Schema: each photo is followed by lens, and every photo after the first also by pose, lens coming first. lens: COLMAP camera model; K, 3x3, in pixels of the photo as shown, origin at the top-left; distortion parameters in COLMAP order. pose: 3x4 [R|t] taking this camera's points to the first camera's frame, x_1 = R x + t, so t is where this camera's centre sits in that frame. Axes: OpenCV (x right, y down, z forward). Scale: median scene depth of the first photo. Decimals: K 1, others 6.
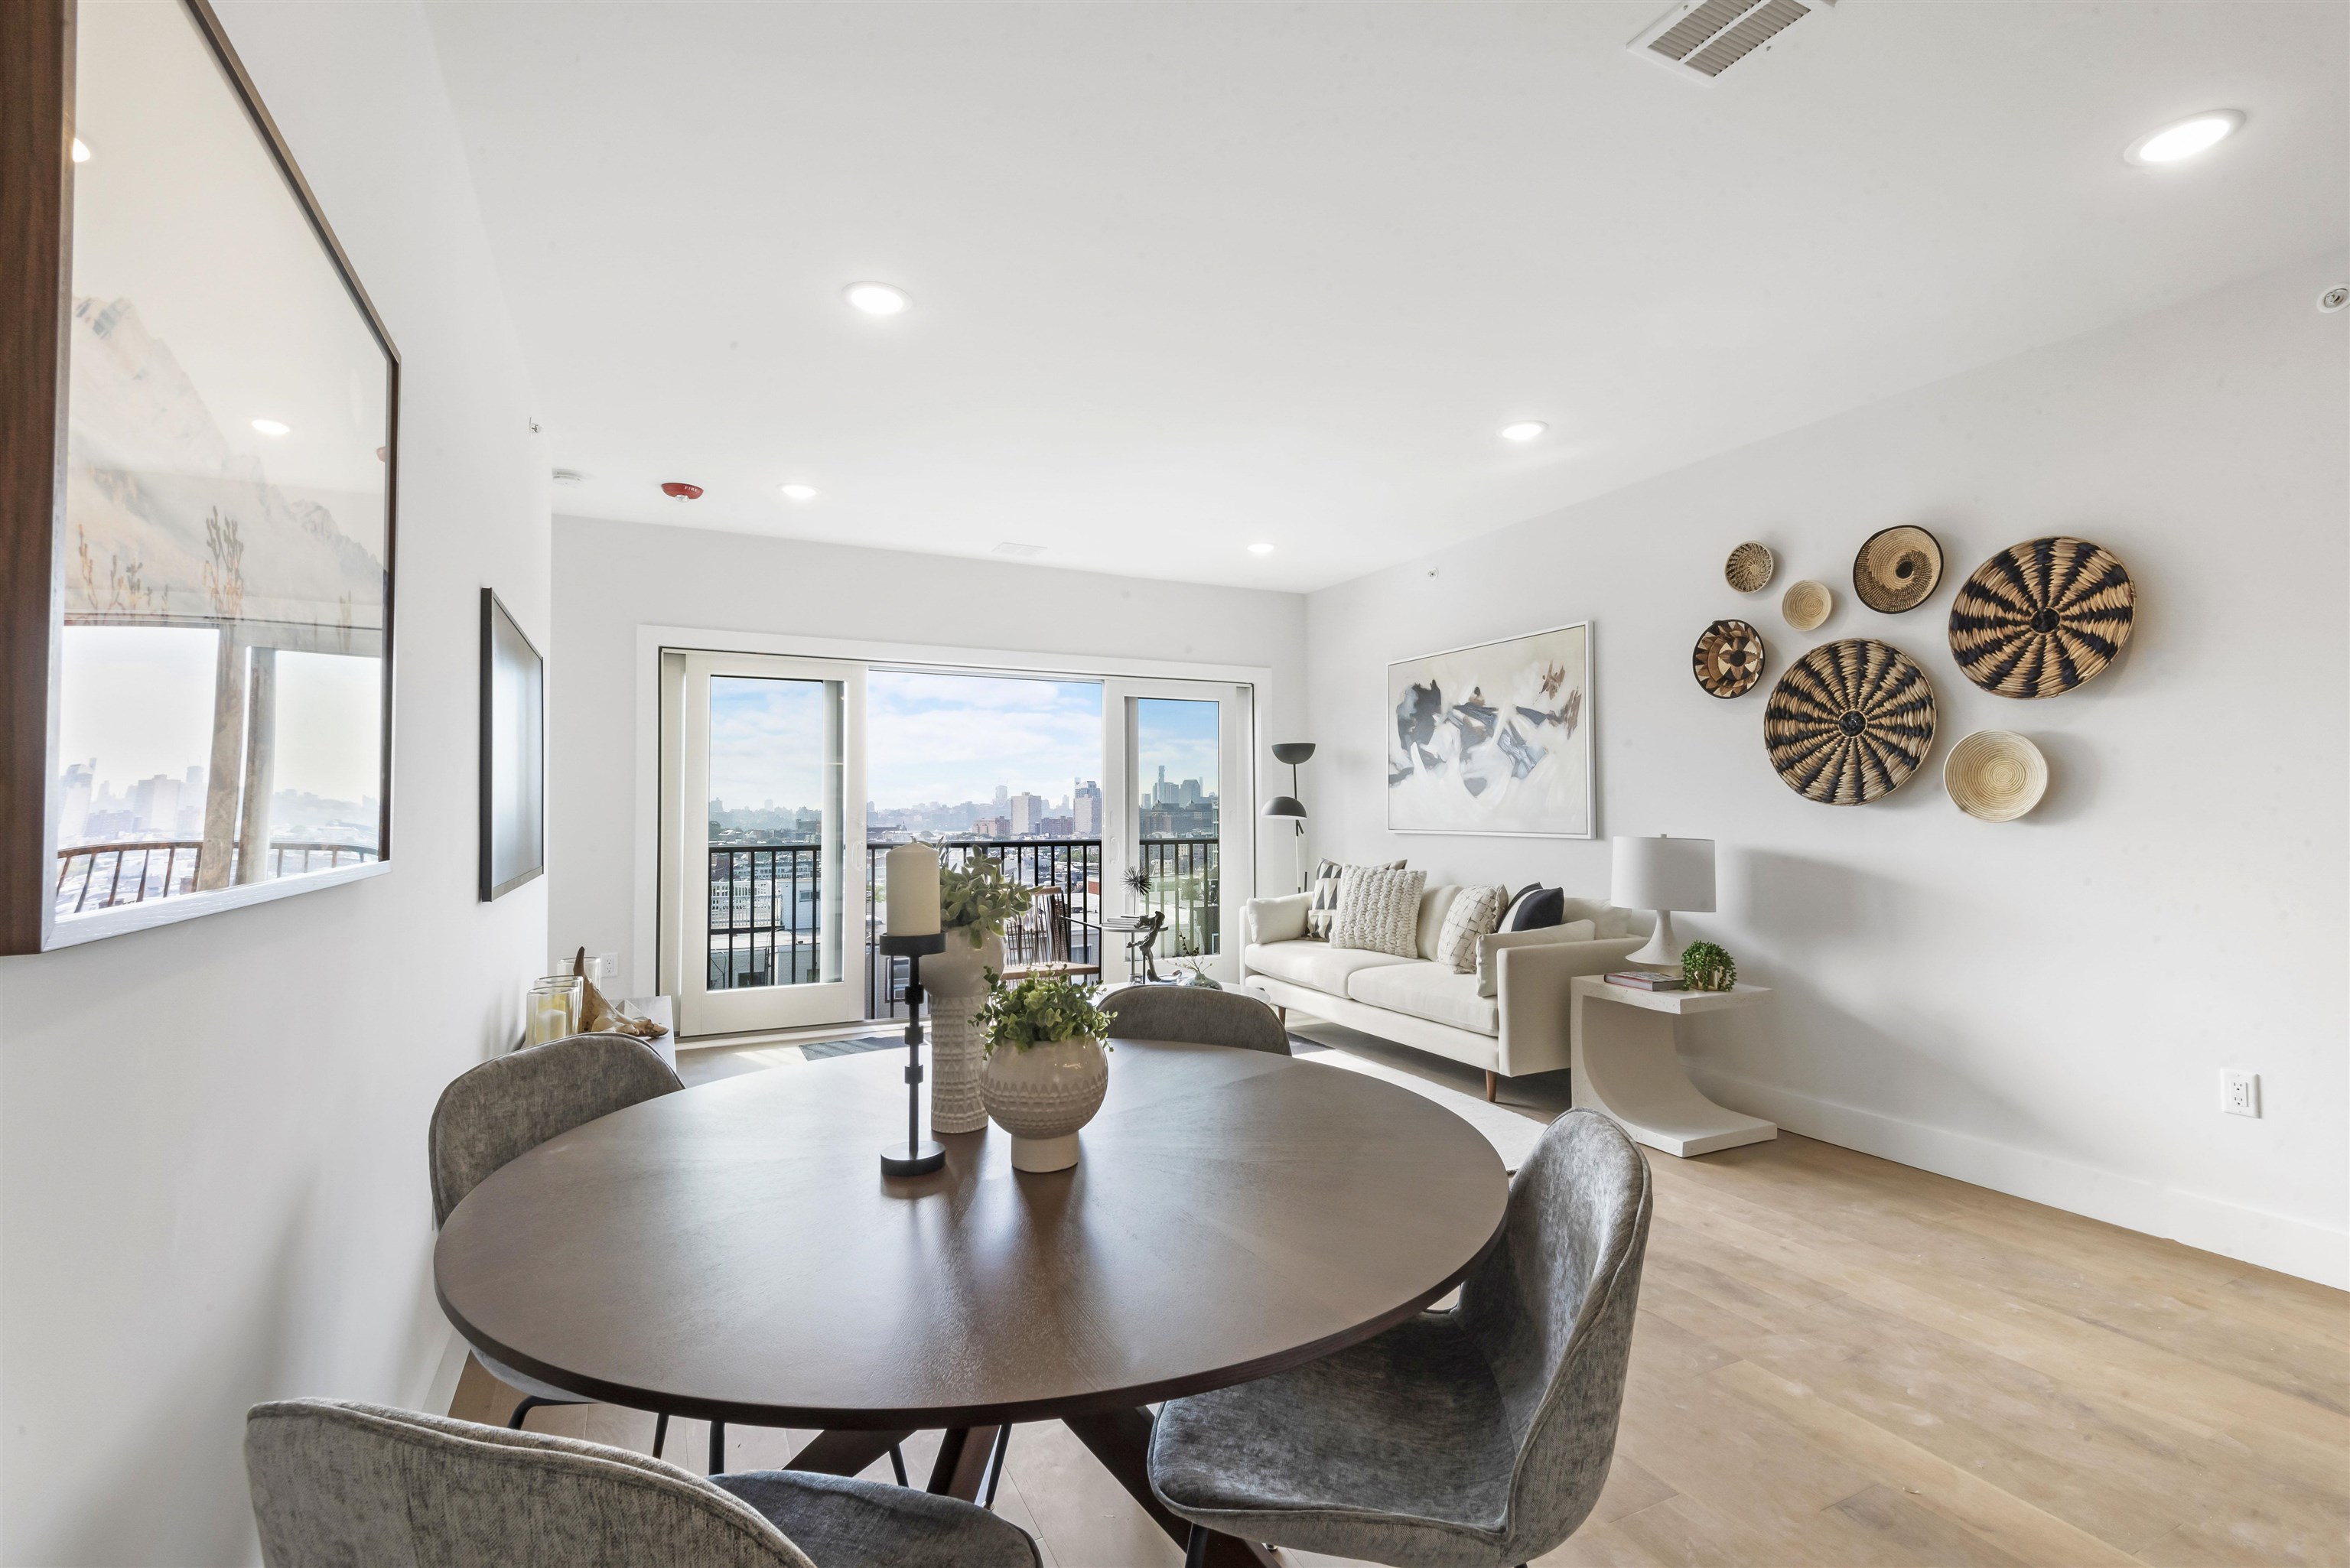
lens RADIAL K [[1063.0, 0, 1156.9], [0, 1063.0, 786.6], [0, 0, 1]] dist [0.004431, -0.004256]
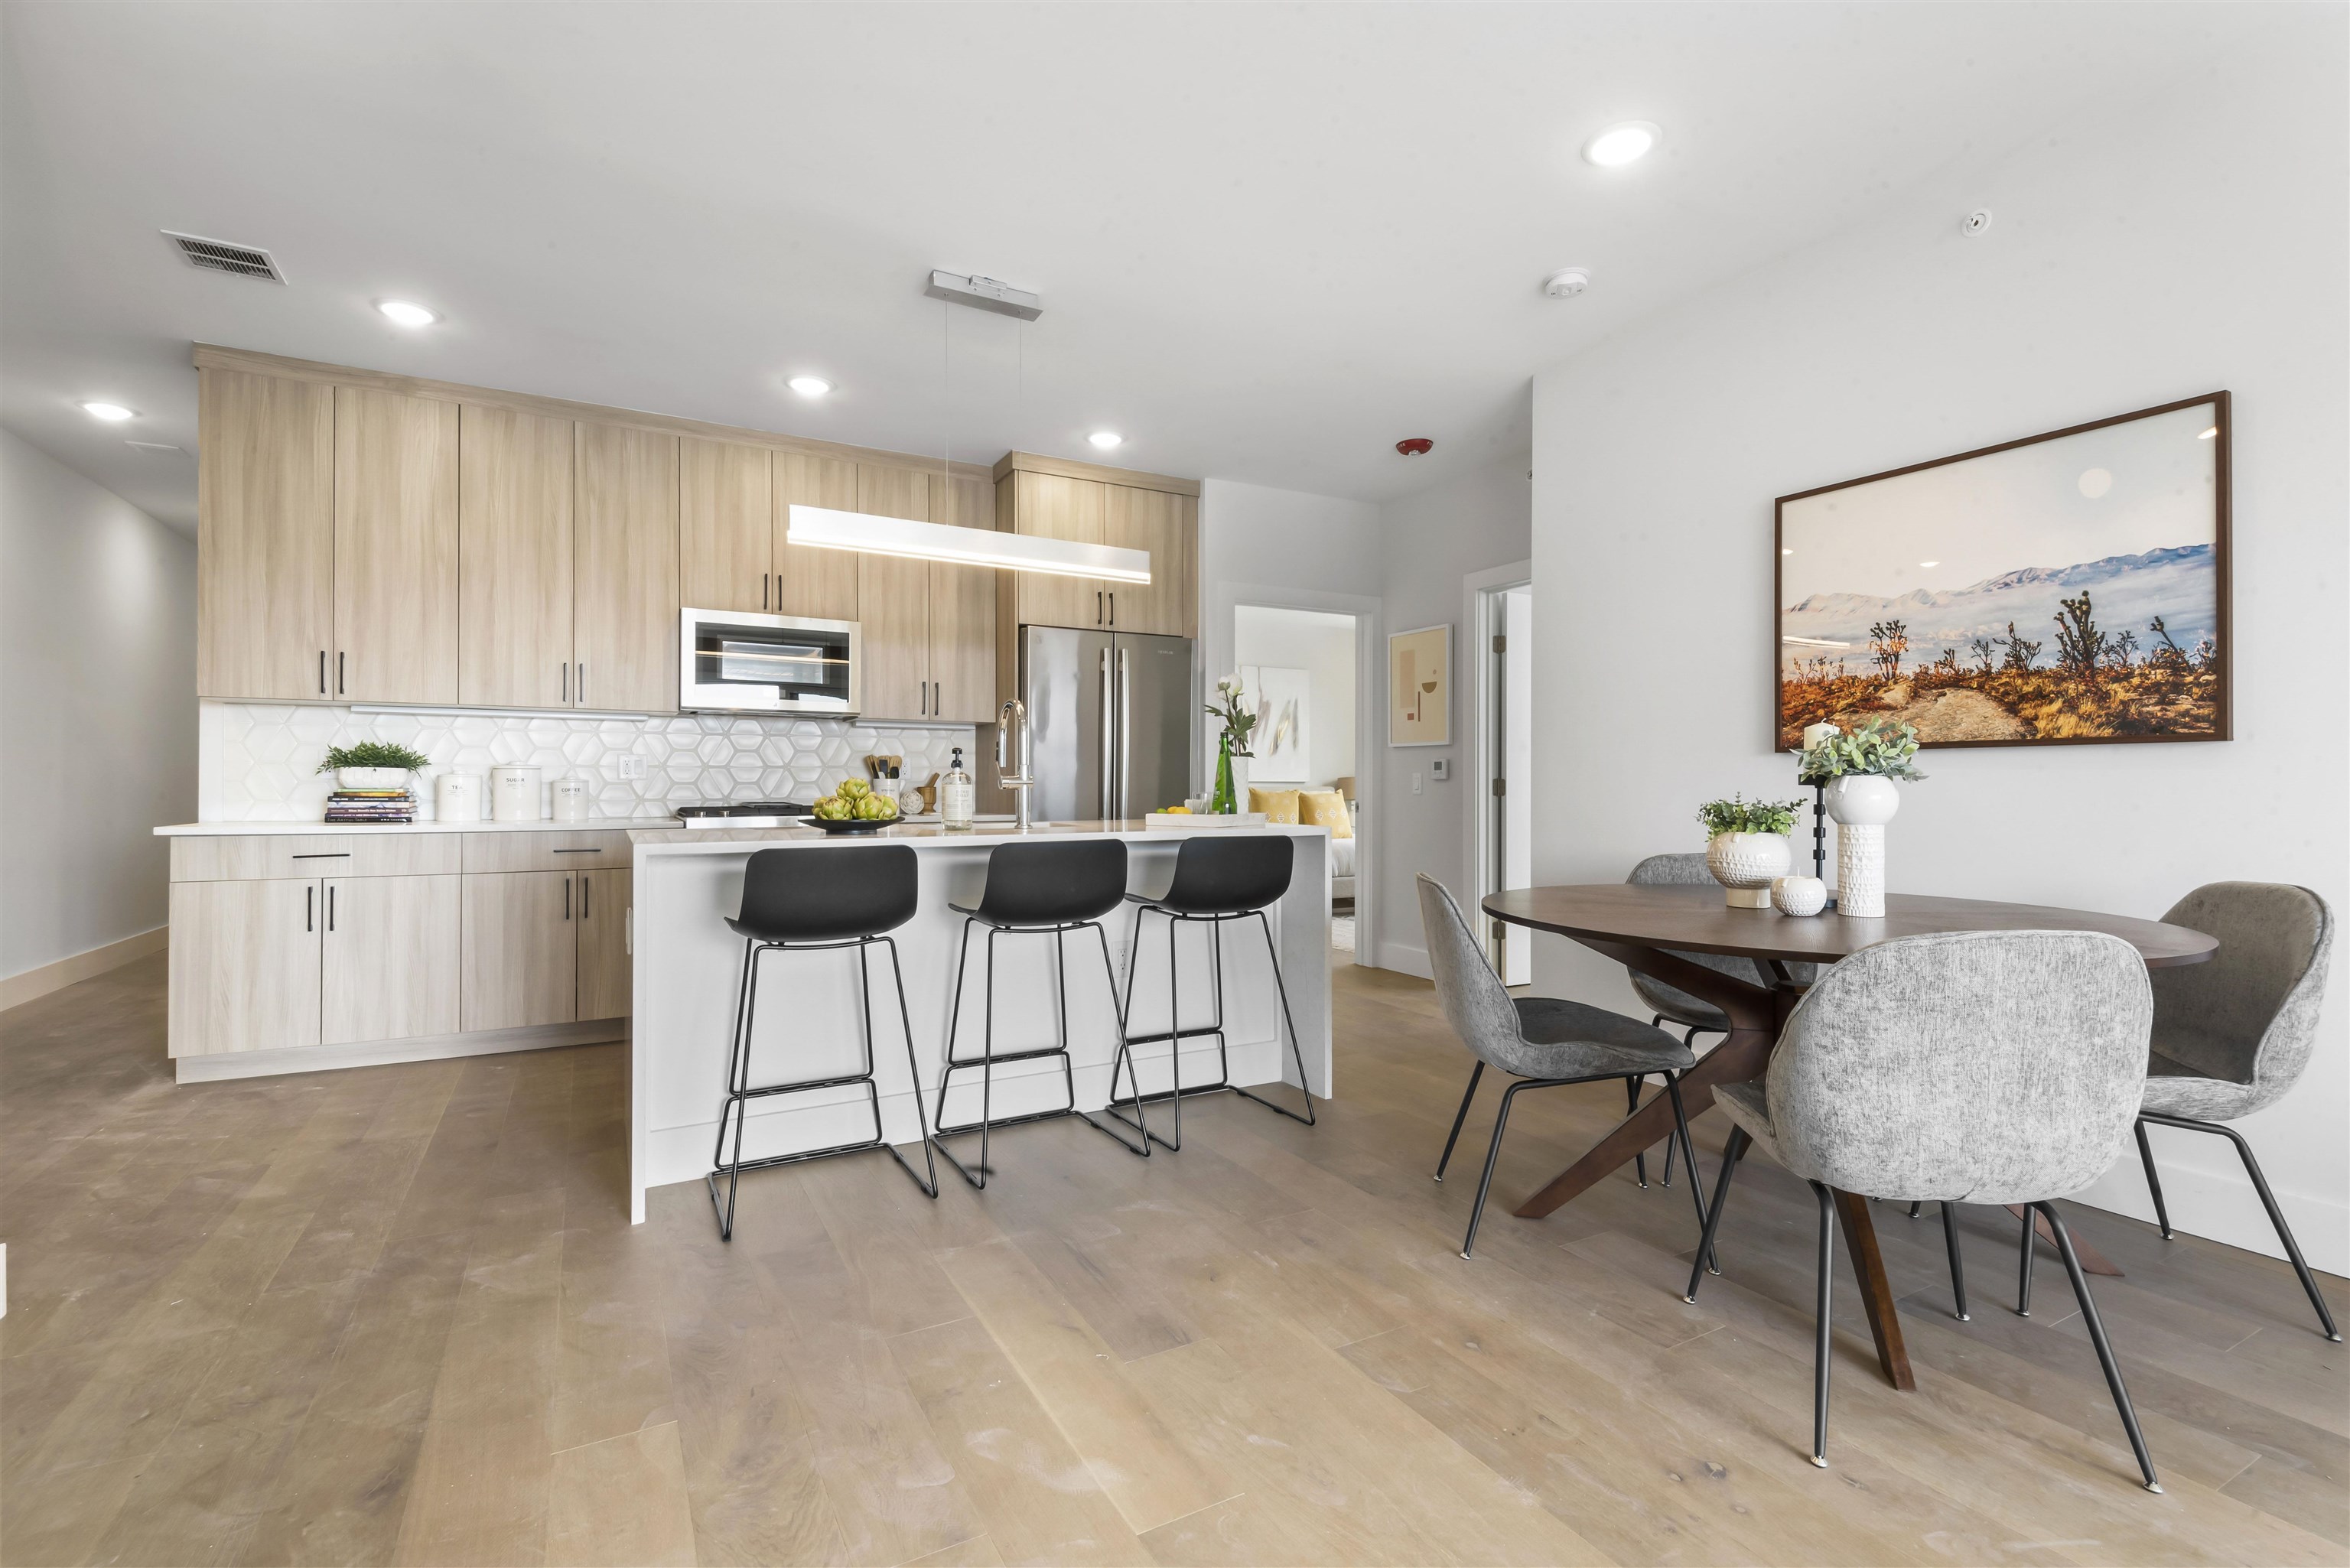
lens RADIAL K [[1063.0, 0, 1175.5], [0, 1063.0, 783.4], [0, 0, 1]] dist [0.004431, -0.004256]
pose [[-0.999043, -0.001494, -0.043708, 0.311578], [-0.000490, 0.999736, -0.022970, 0.065533], [0.043731, -0.022927, -0.998780, 0.914114]]
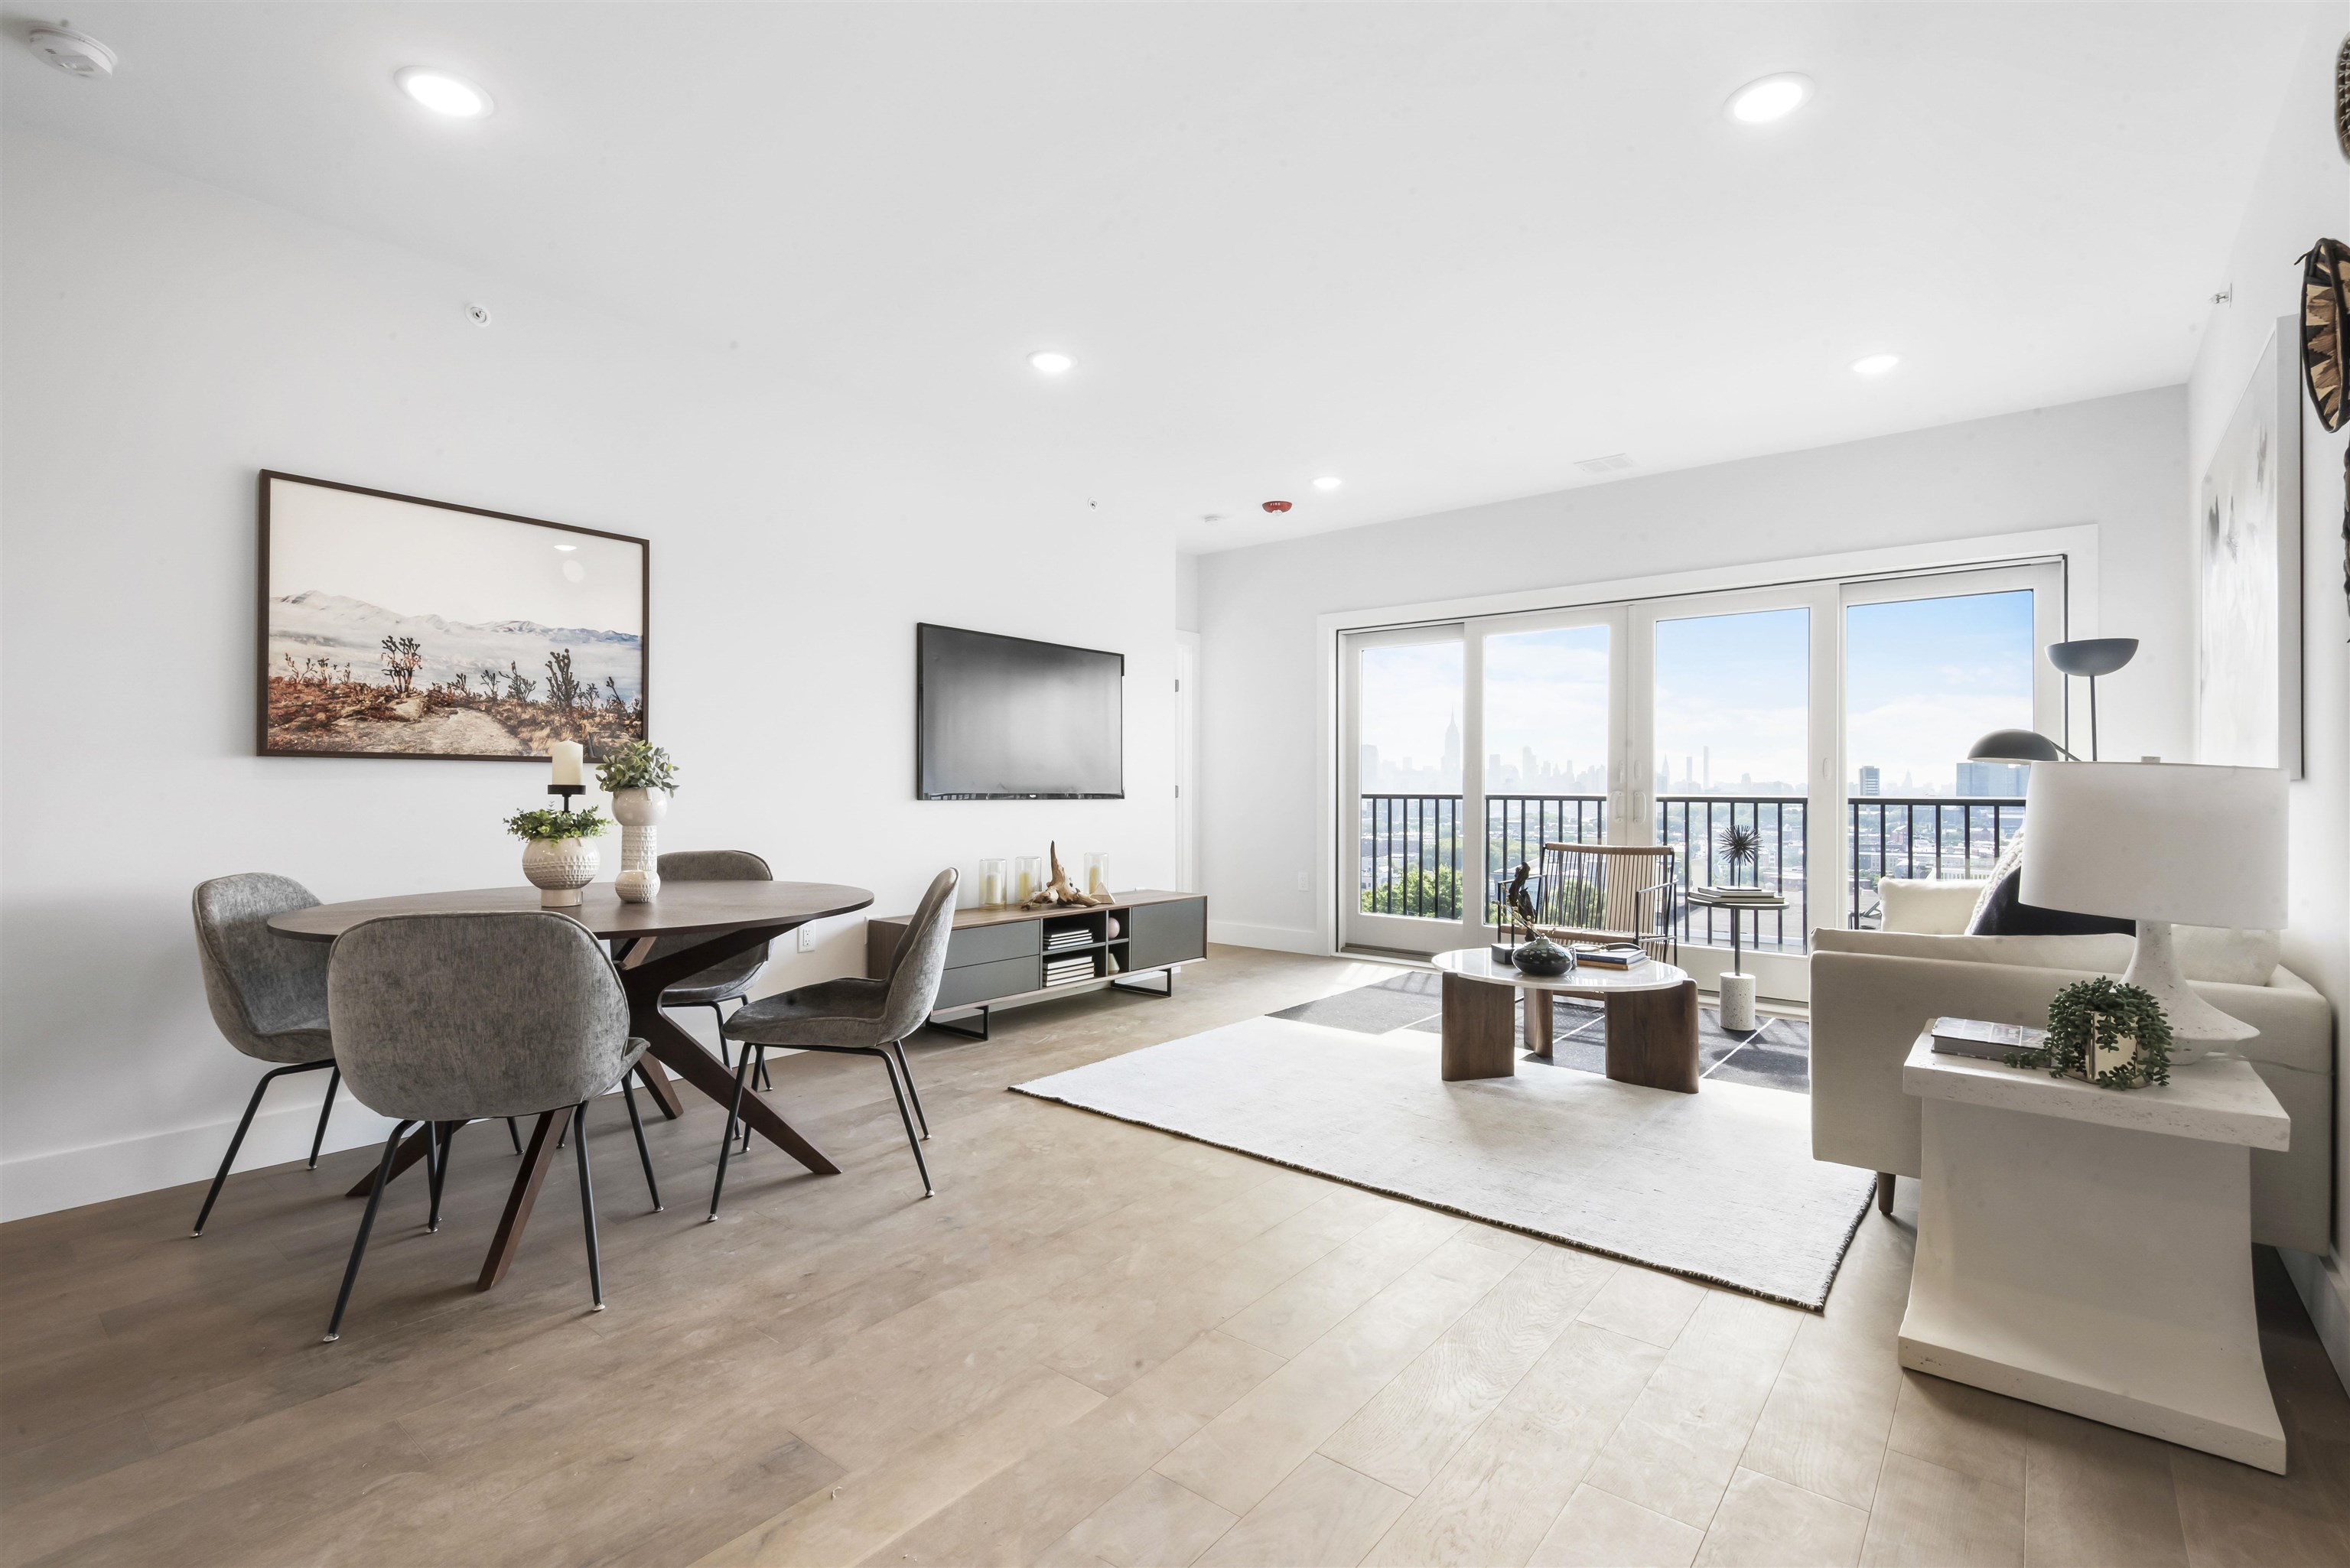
lens RADIAL K [[1063.0, 0, 1189.9], [0, 1063.0, 781.9], [0, 0, 1]] dist [0.004431, -0.004256]
pose [[0.429110, -0.004203, -0.903242, 0.717372], [0.013853, 0.999902, 0.001928, 0.049042], [0.903146, -0.013340, 0.429126, 0.407911]]
